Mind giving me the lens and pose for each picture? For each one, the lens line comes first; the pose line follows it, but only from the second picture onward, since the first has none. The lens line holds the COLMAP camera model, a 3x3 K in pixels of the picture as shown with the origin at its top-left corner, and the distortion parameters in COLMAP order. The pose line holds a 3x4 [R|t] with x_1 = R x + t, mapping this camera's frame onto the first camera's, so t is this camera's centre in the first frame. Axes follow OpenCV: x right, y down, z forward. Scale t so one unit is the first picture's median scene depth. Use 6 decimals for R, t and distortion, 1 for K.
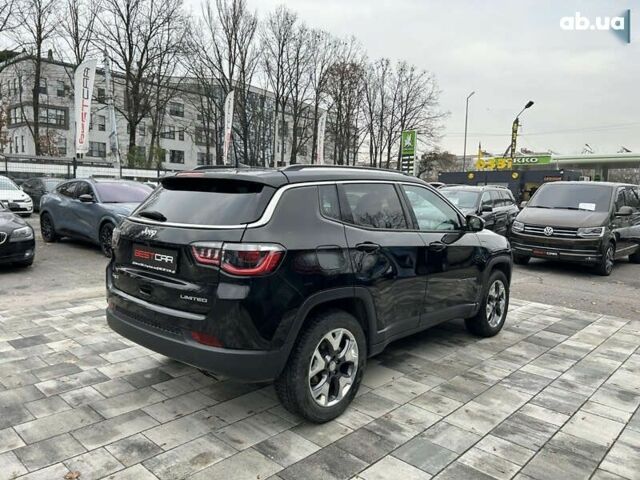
lens RADIAL K [[483.6, 0, 324.5], [0, 483.6, 240.1], [0, 0, 1]] dist [0.041380, -0.041846]
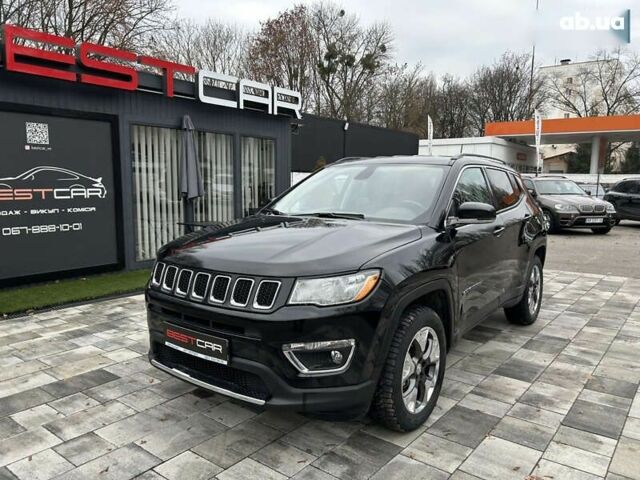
lens RADIAL K [[483.4, 0, 325.2], [0, 483.4, 245.0], [0, 0, 1]] dist [0.044805, -0.045992]
pose [[-0.995851, -0.028408, -0.086446, 0.310330], [-0.047233, 0.973388, 0.224244, -0.190256], [0.077775, 0.227397, -0.970691, 2.108746]]
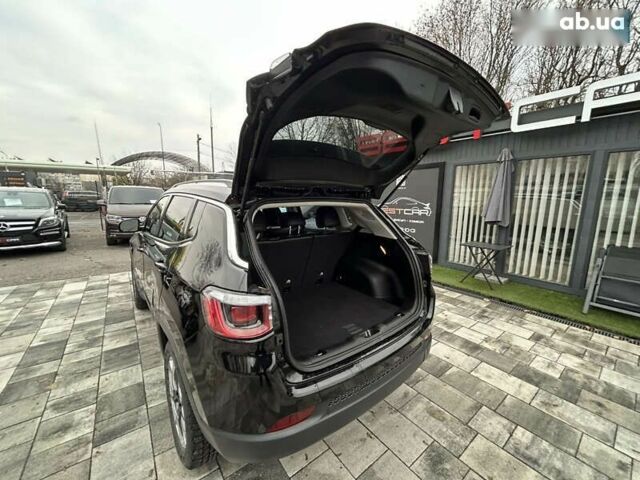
lens RADIAL K [[258.0, 0, 318.1], [0, 258.0, 239.6], [0, 0, 1]] dist [0.000656, -0.000334]
pose [[0.169307, -0.187736, 0.967517, -0.580731], [0.090093, 0.980528, 0.174495, -0.113672], [-0.981437, 0.057623, 0.182924, 0.745728]]
